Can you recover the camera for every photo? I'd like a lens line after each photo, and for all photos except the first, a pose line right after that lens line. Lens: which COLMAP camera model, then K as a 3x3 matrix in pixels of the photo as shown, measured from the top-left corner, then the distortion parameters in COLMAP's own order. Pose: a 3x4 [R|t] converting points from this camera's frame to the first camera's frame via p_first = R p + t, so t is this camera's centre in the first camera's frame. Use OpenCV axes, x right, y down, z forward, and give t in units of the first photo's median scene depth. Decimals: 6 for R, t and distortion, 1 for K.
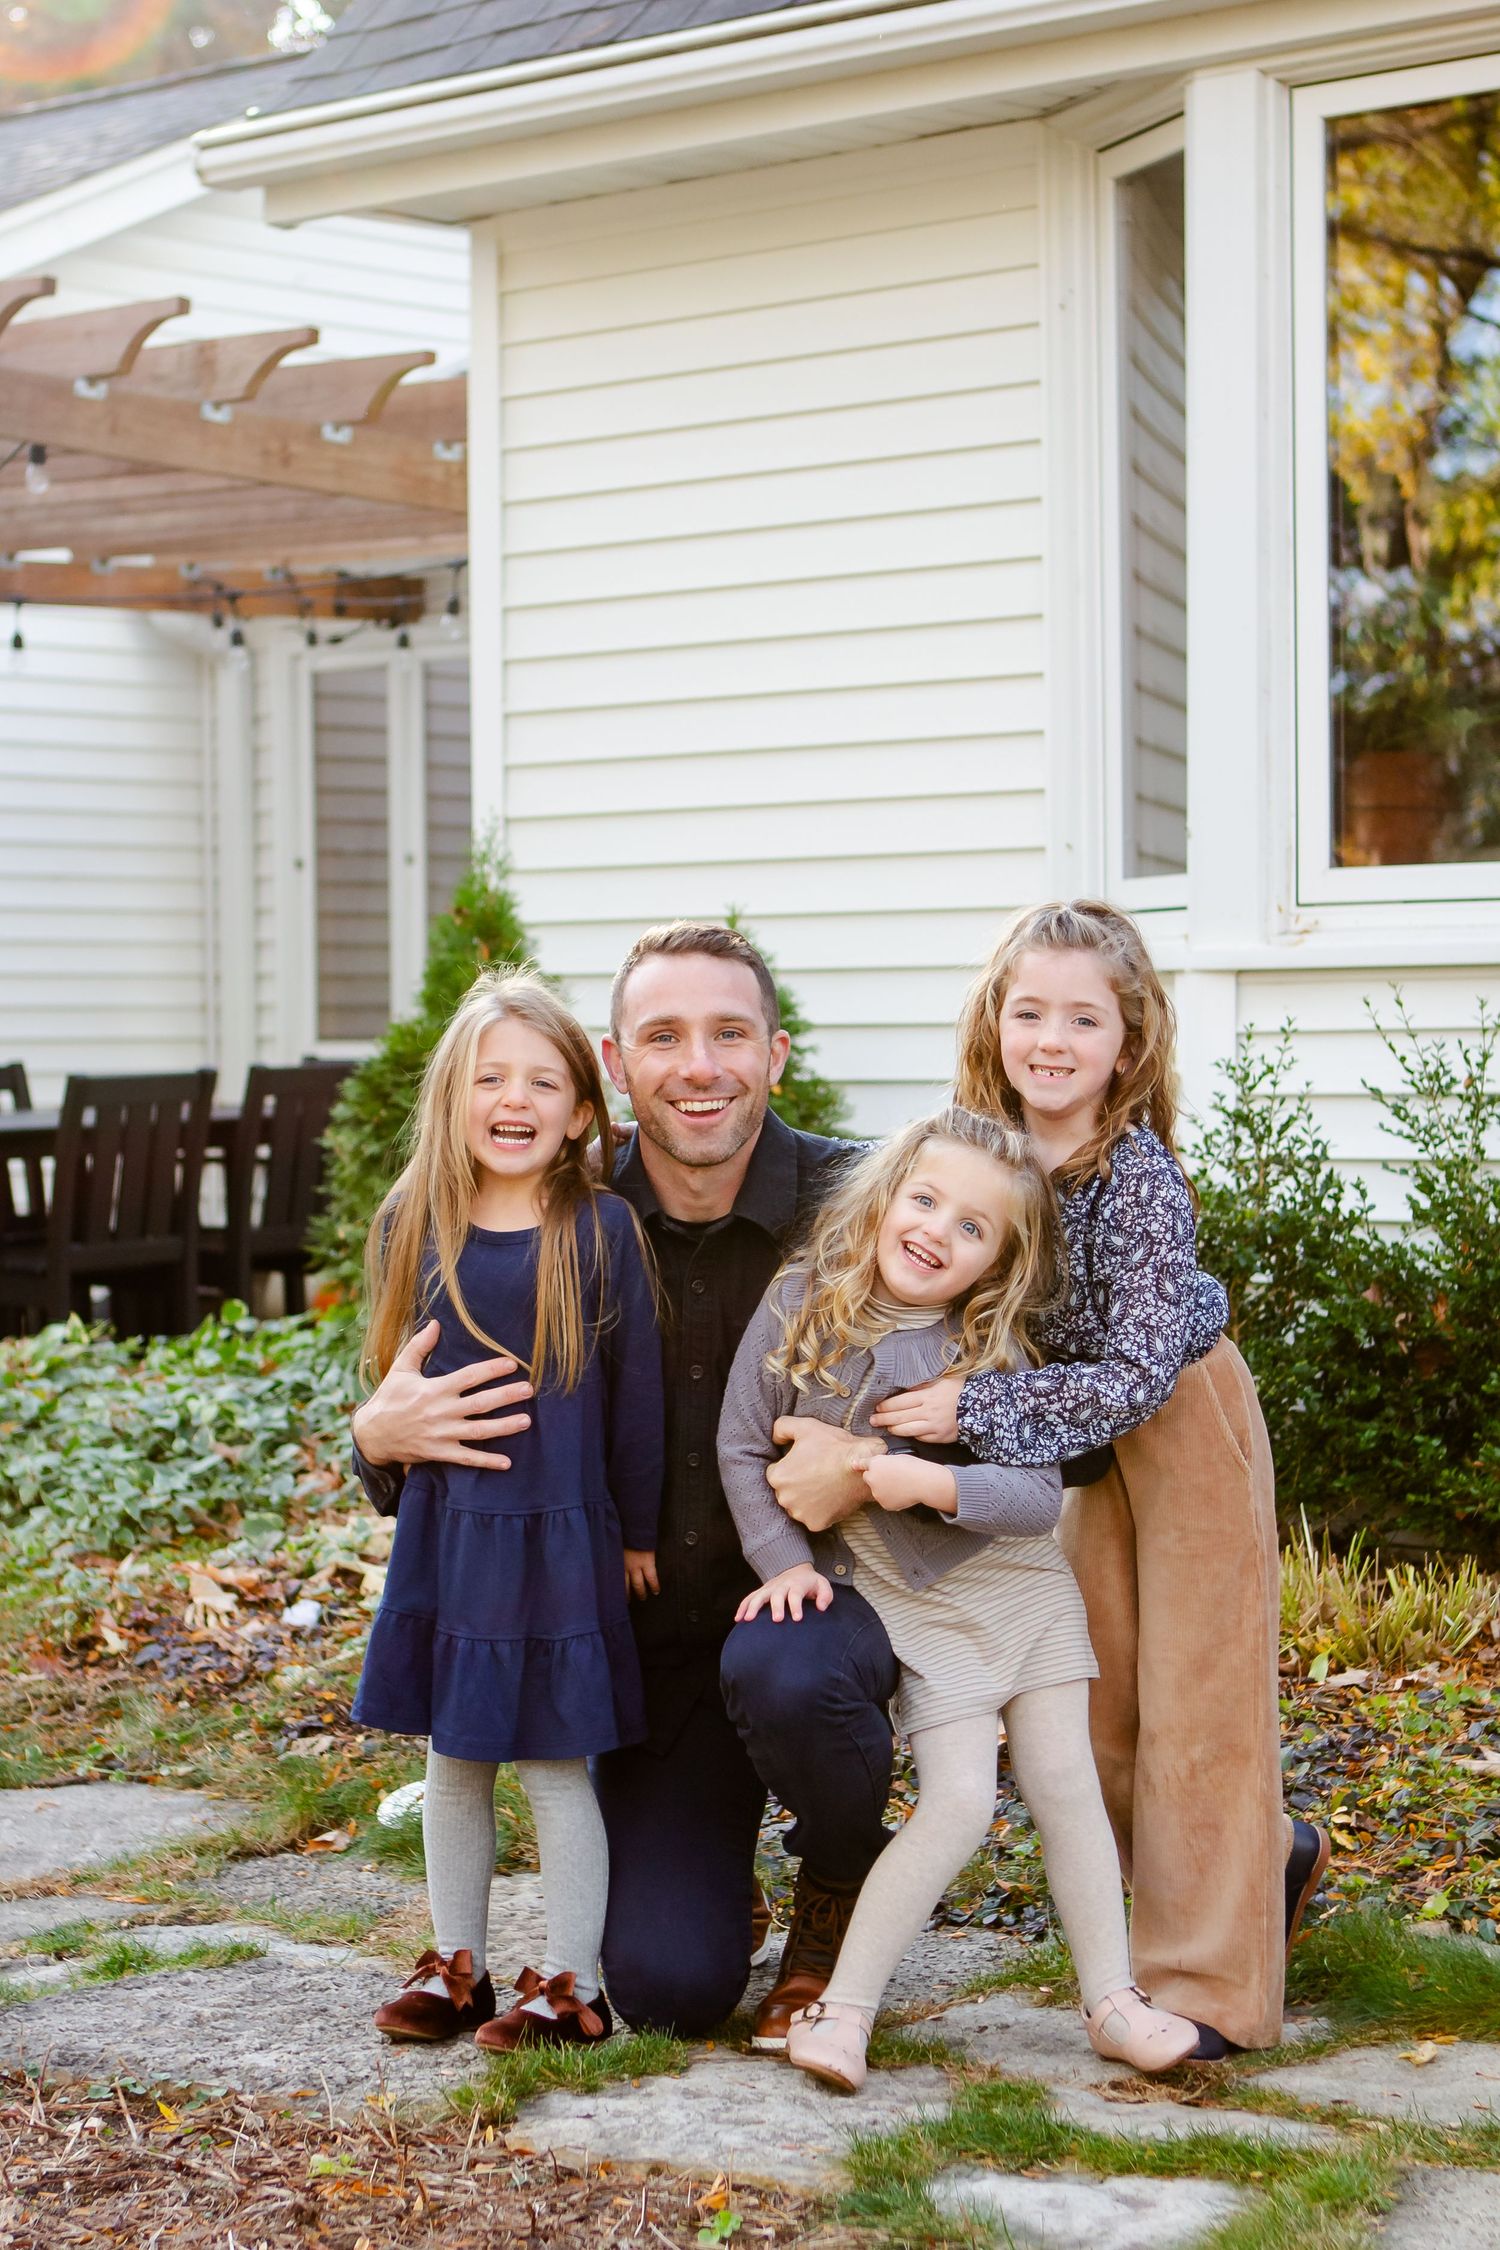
lens RADIAL K [[4707.1, 0, 750.0], [0, 4707.1, 1125.0], [0, 0, 1]] dist [-0.013598, -0.656792]
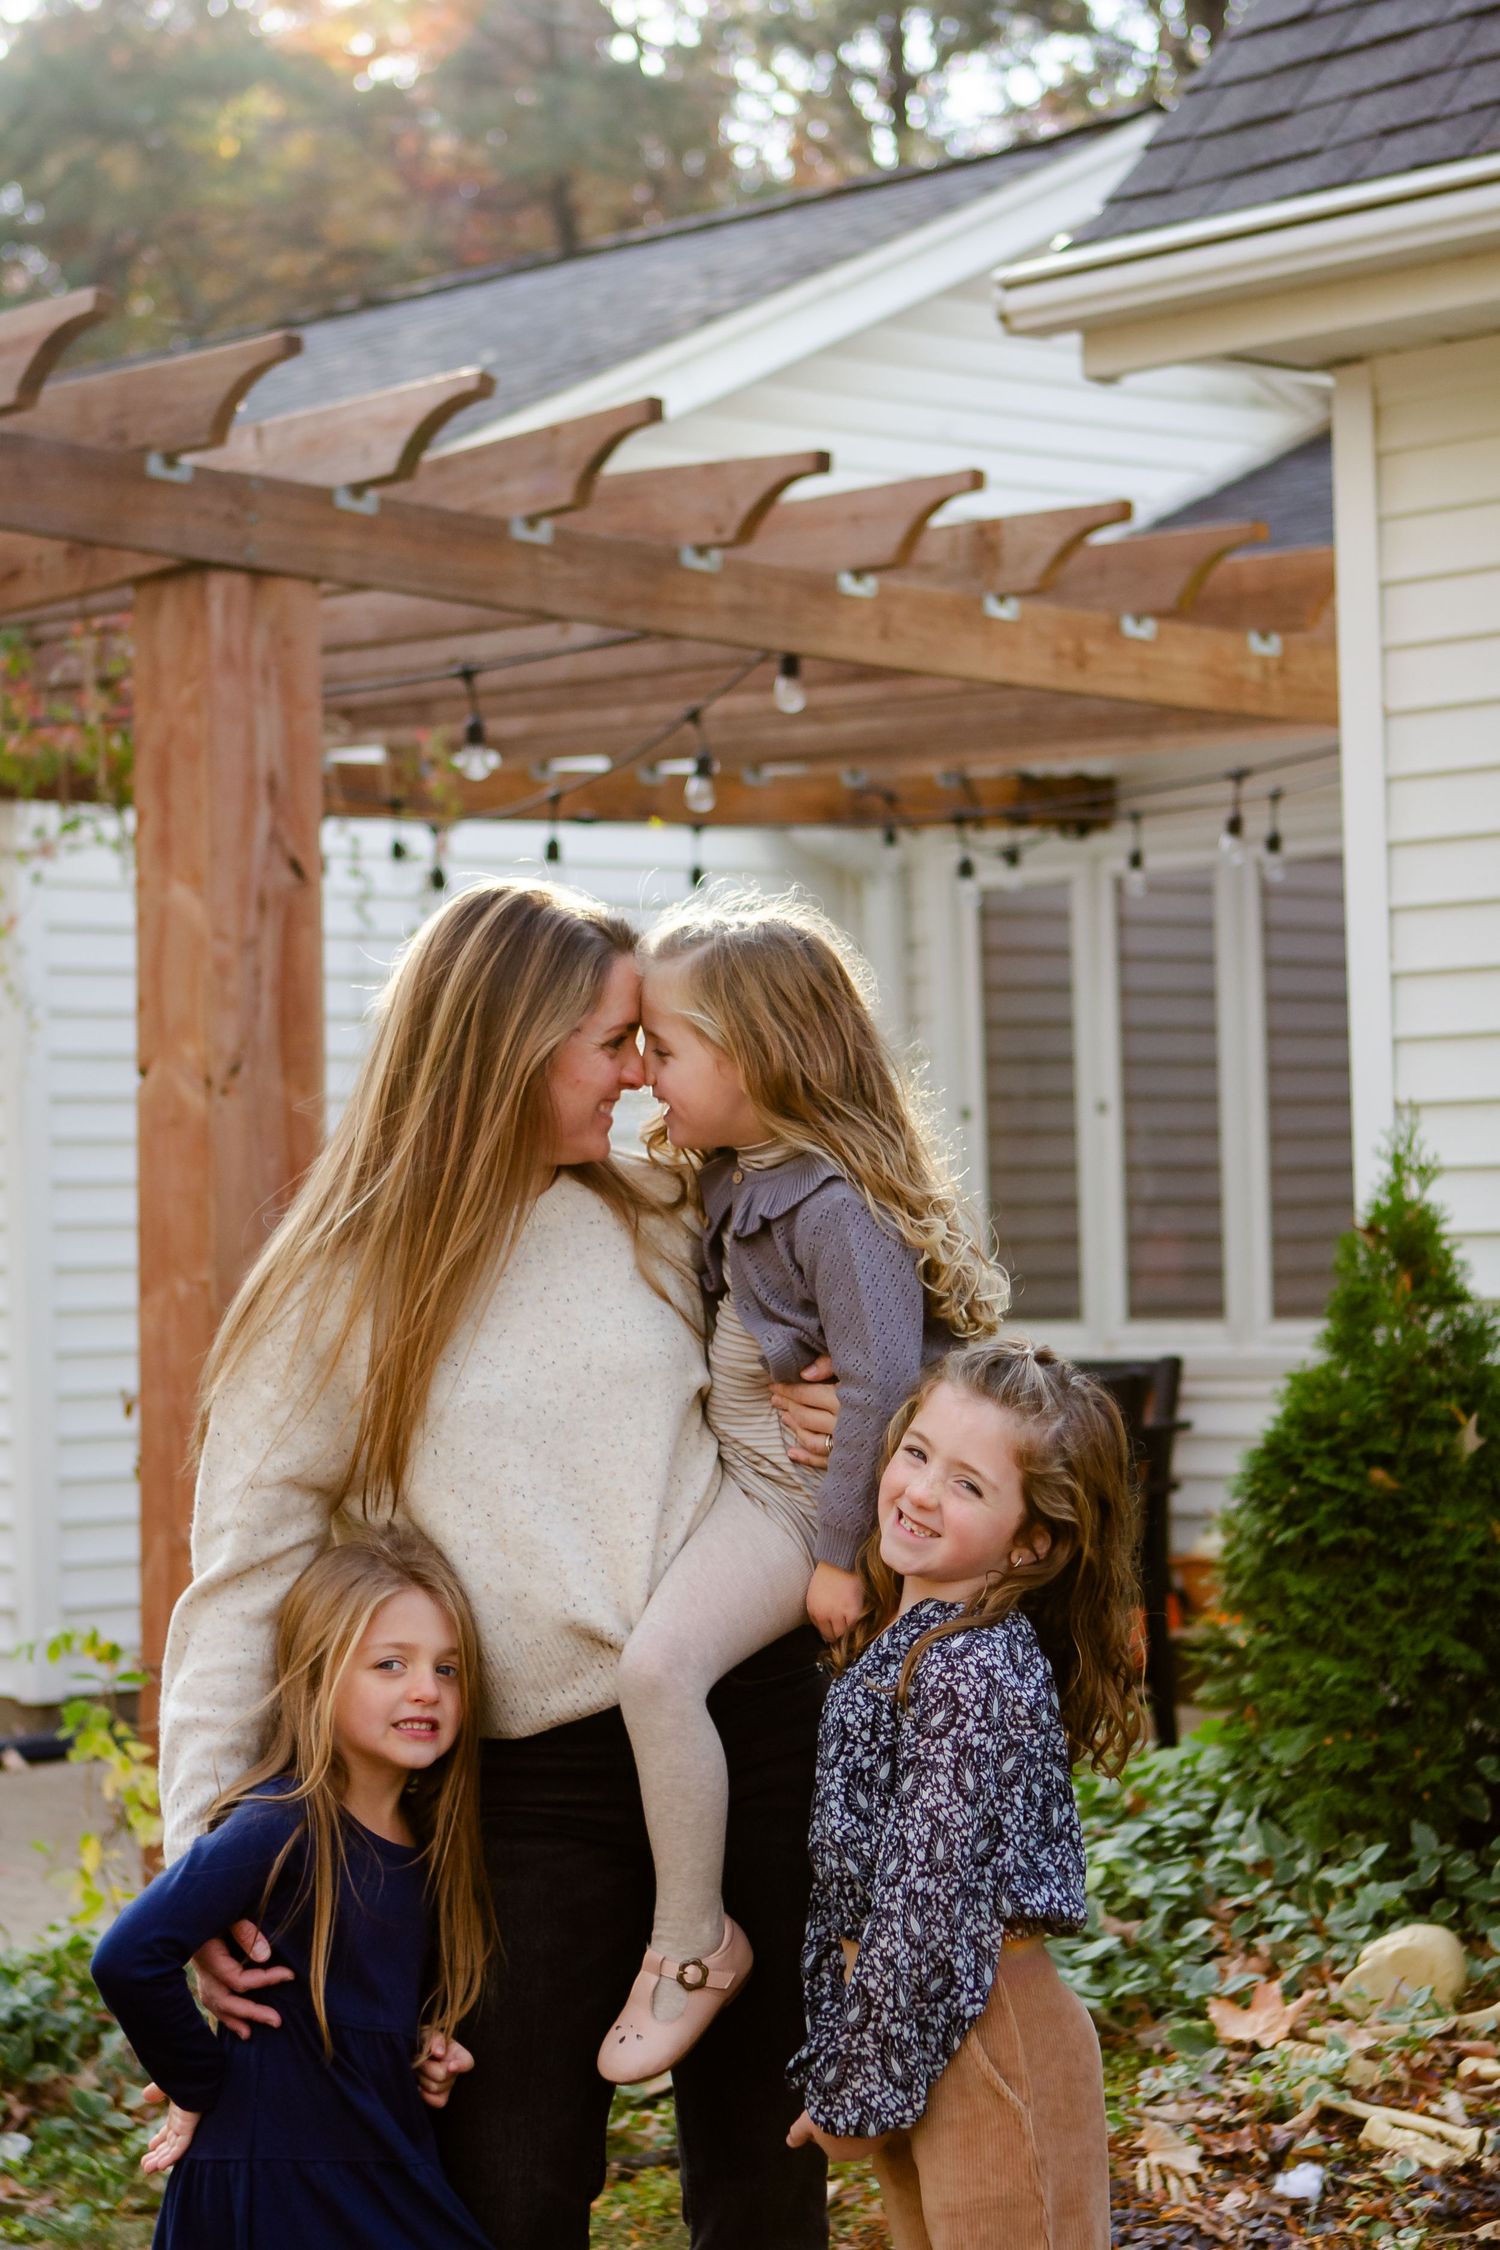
lens RADIAL K [[5183.9, 0, 750.0], [0, 5183.9, 1125.0], [0, 0, 1]] dist [-0.023538, 0.090191]
pose [[0.994977, -0.020705, -0.097941, -0.075493], [0.016728, 0.999009, -0.041255, -0.027000], [0.098698, 0.039410, 0.994337, 0.110280]]
